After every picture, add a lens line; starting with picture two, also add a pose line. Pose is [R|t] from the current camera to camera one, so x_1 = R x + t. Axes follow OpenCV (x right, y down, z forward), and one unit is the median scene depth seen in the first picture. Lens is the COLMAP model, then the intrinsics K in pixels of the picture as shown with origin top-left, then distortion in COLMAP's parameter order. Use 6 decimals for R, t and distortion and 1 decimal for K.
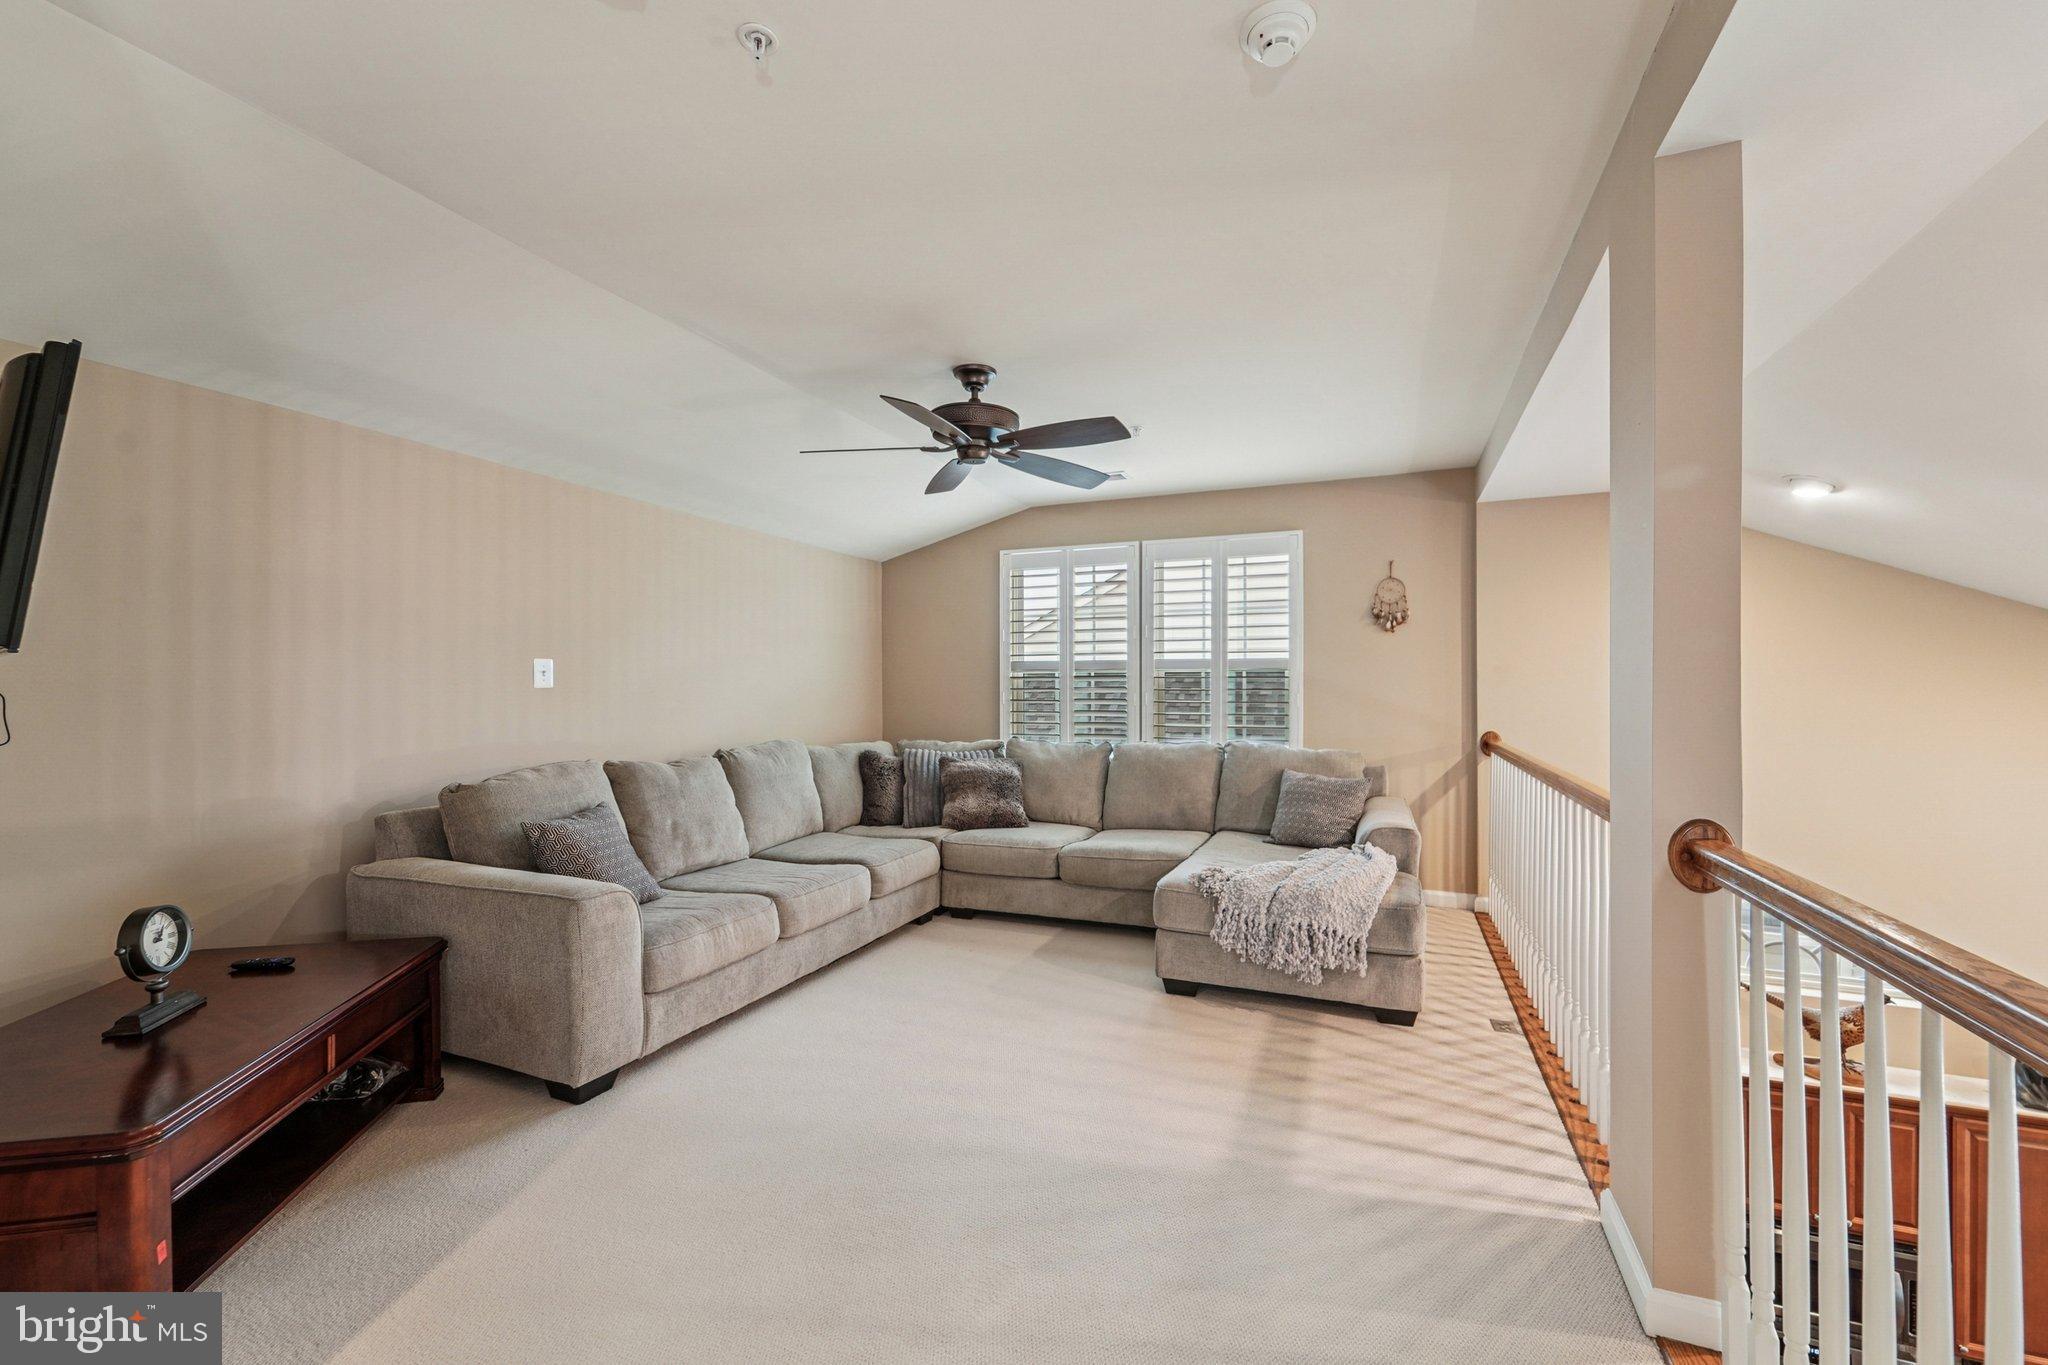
lens RADIAL K [[838.2, 0, 1029.3], [0, 838.2, 684.0], [0, 0, 1]] dist [0.004665, -0.001862]
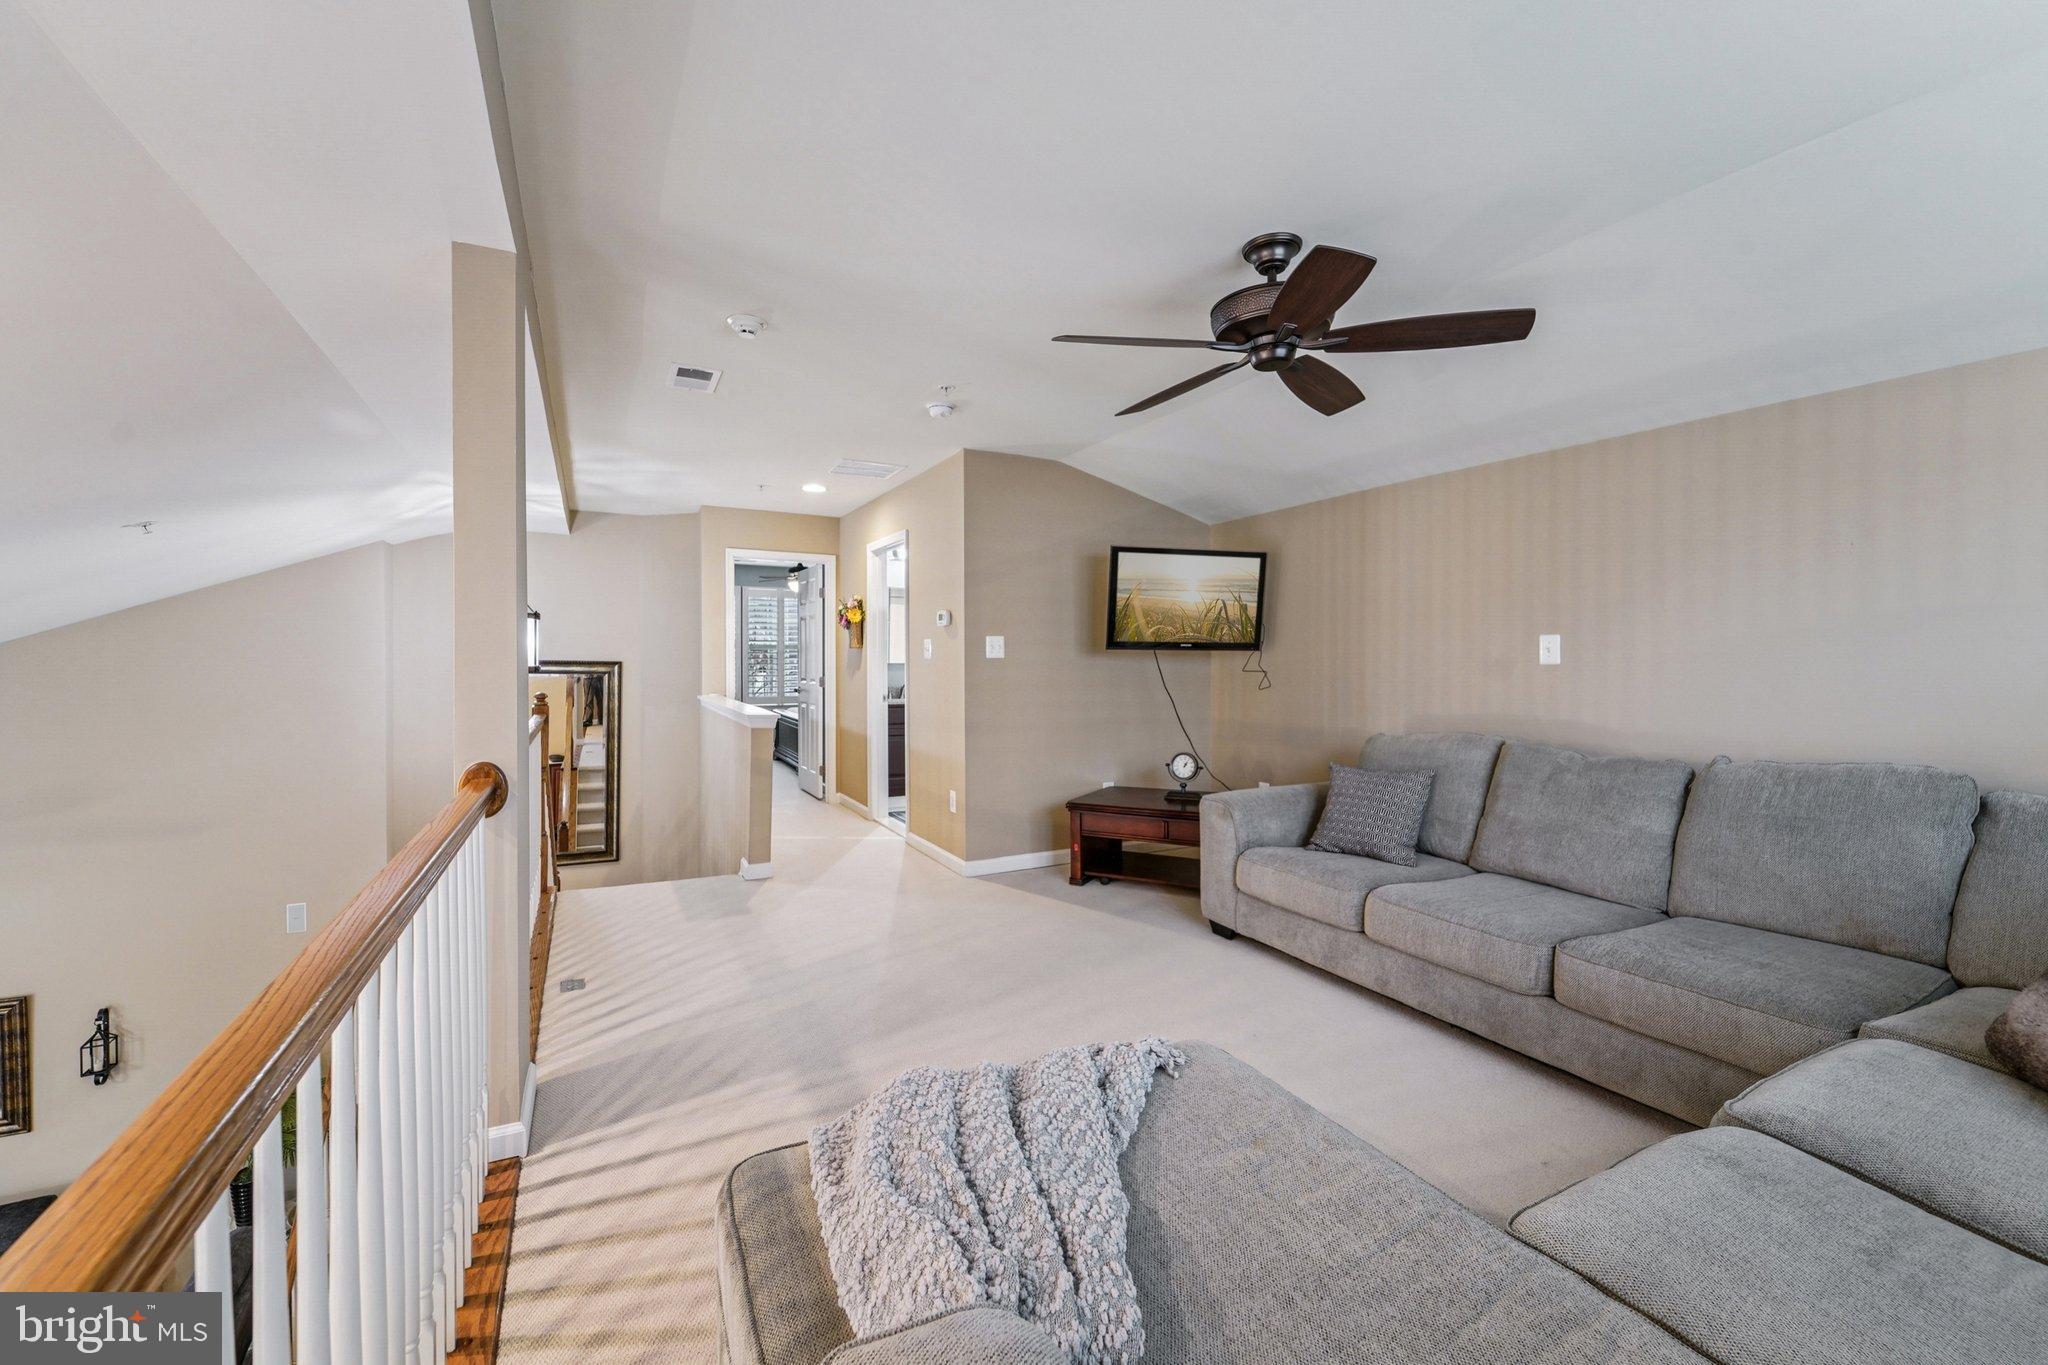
lens RADIAL K [[838.2, 0, 1031.2], [0, 838.2, 672.2], [0, 0, 1]] dist [0.004665, -0.001862]
pose [[-0.640359, 0.009679, -0.768015, 0.996613], [0.001794, 0.999937, 0.011106, 0.003550], [0.768073, 0.005734, -0.640336, 2.003296]]
